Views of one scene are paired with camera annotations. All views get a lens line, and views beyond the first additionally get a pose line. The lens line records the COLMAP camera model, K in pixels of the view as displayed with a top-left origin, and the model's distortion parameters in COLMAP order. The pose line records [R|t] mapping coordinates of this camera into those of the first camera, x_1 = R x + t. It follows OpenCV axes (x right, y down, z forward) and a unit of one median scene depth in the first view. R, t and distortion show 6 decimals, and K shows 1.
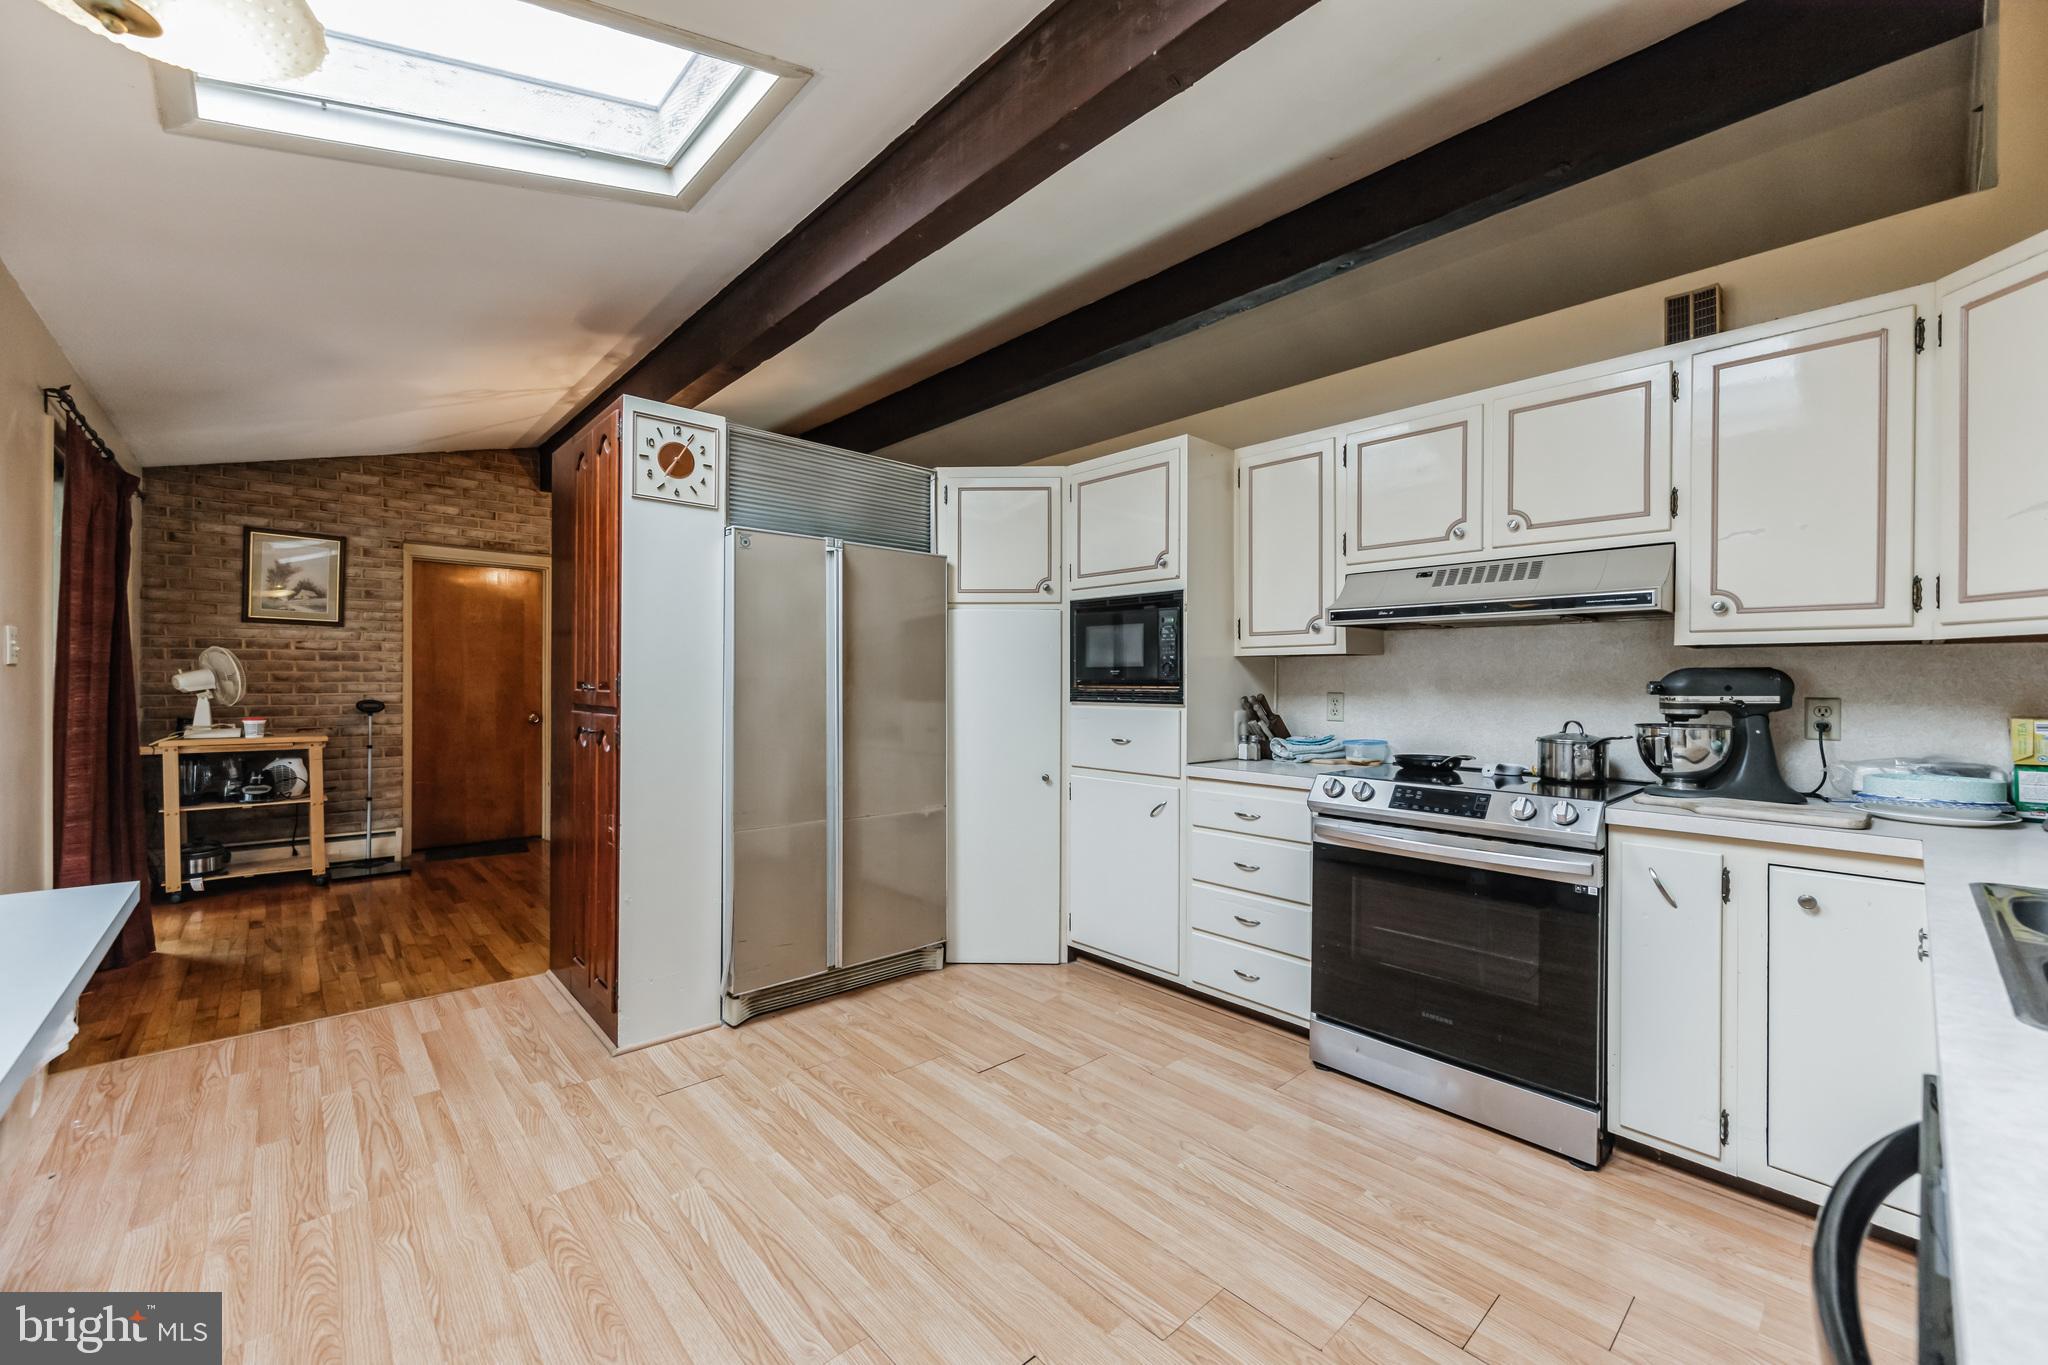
lens RADIAL K [[811.0, 0, 1025.1], [0, 811.0, 682.4], [0, 0, 1]] dist [-0.000164, 0.000108]
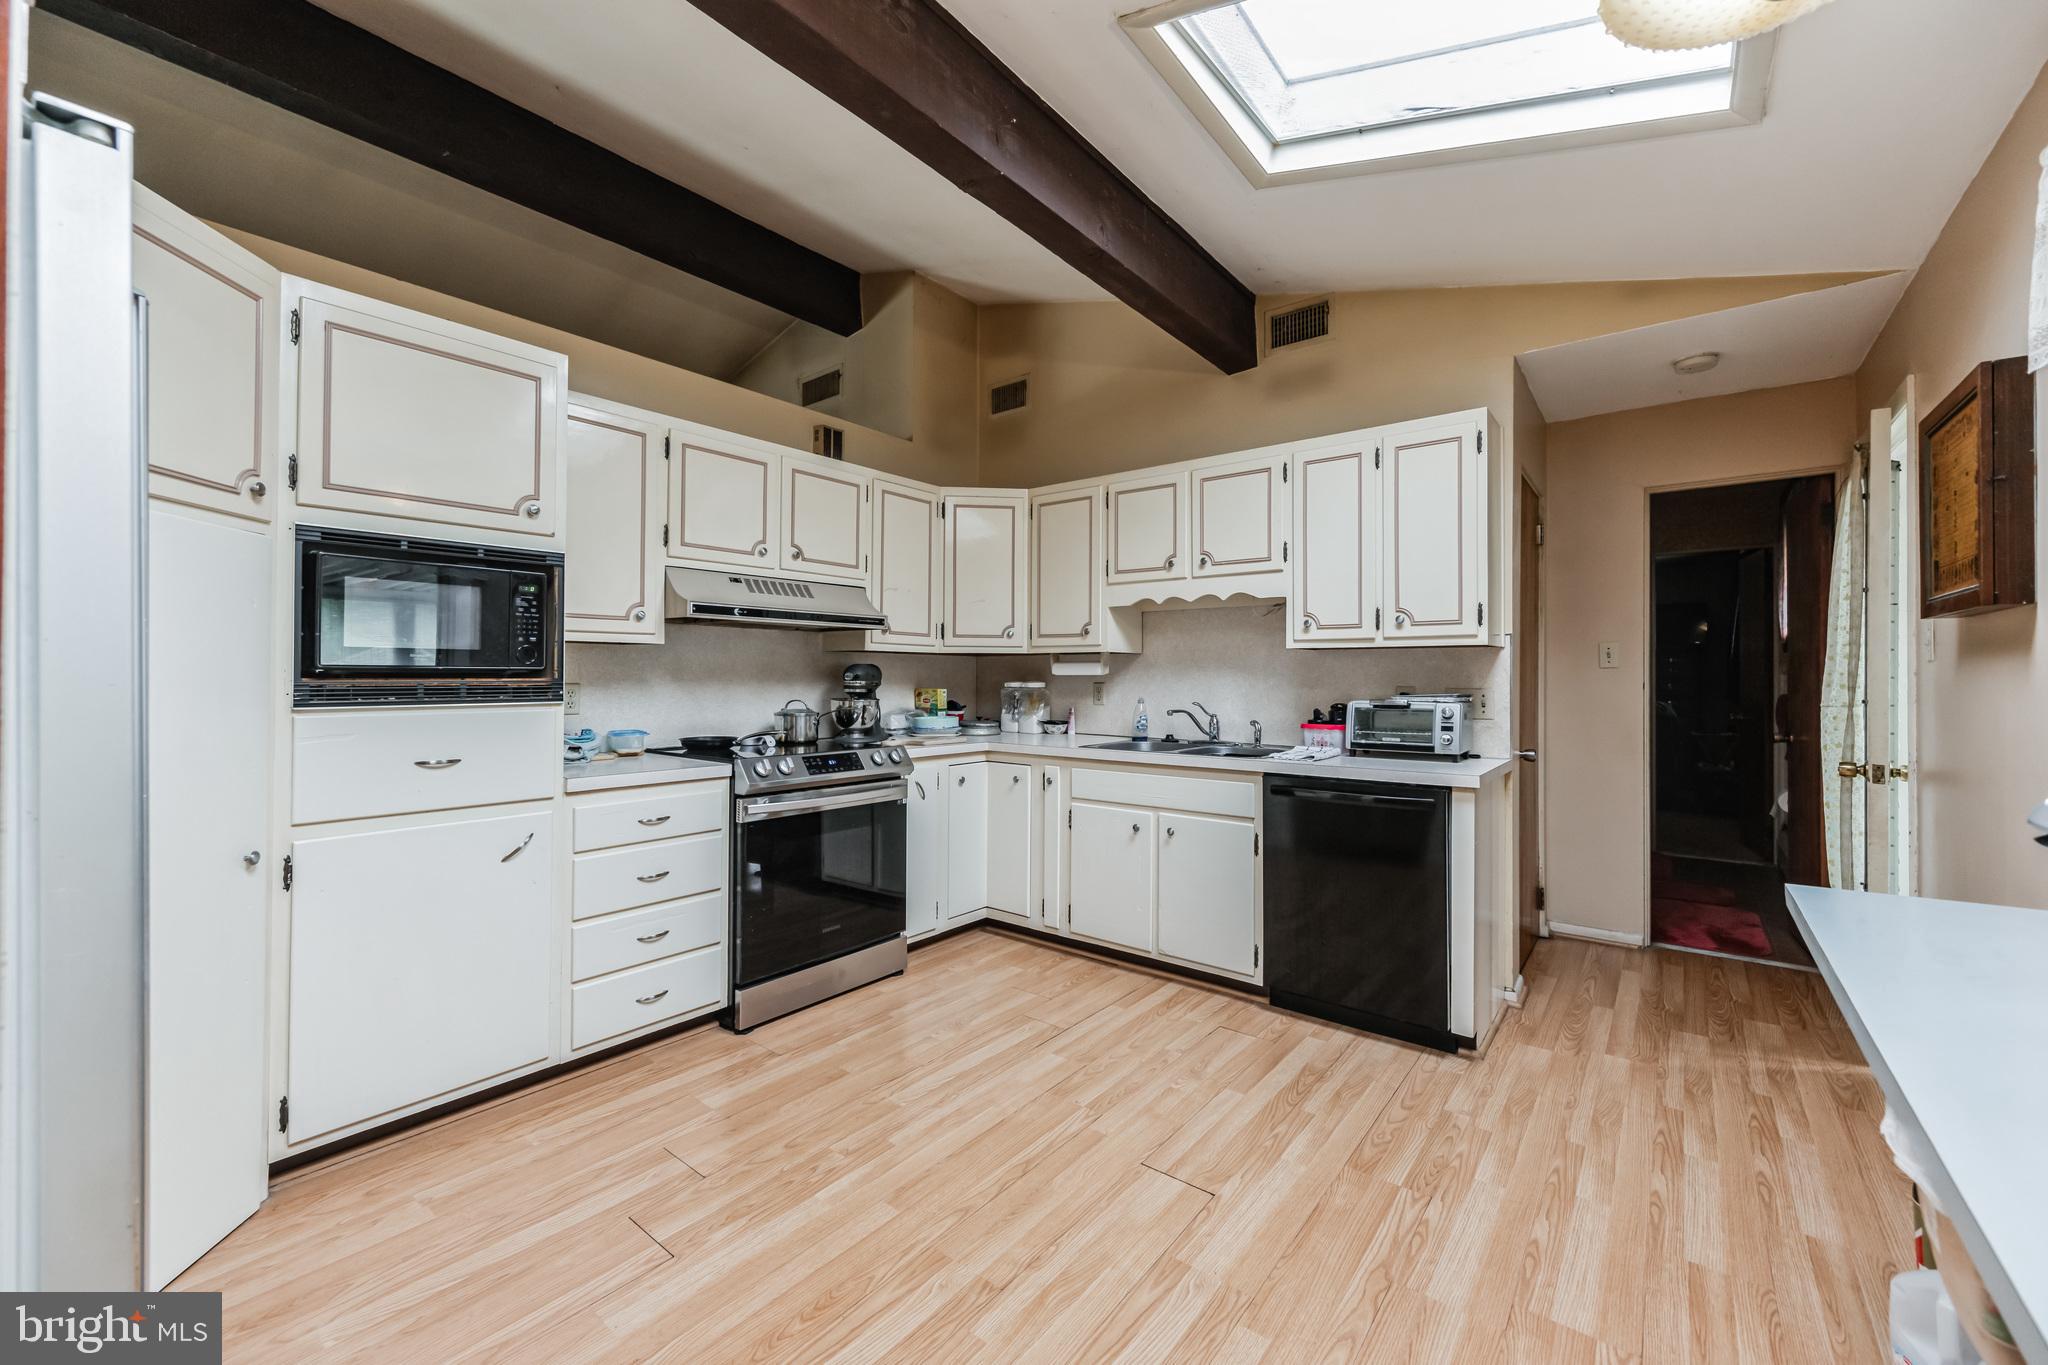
lens RADIAL K [[811.0, 0, 1023.1], [0, 811.0, 673.7], [0, 0, 1]] dist [-0.000164, 0.000108]
pose [[-0.151134, -0.003635, 0.988507, -0.759179], [-0.001580, 0.999993, 0.003436, -0.003374], [-0.988512, -0.001042, -0.151139, 0.812258]]
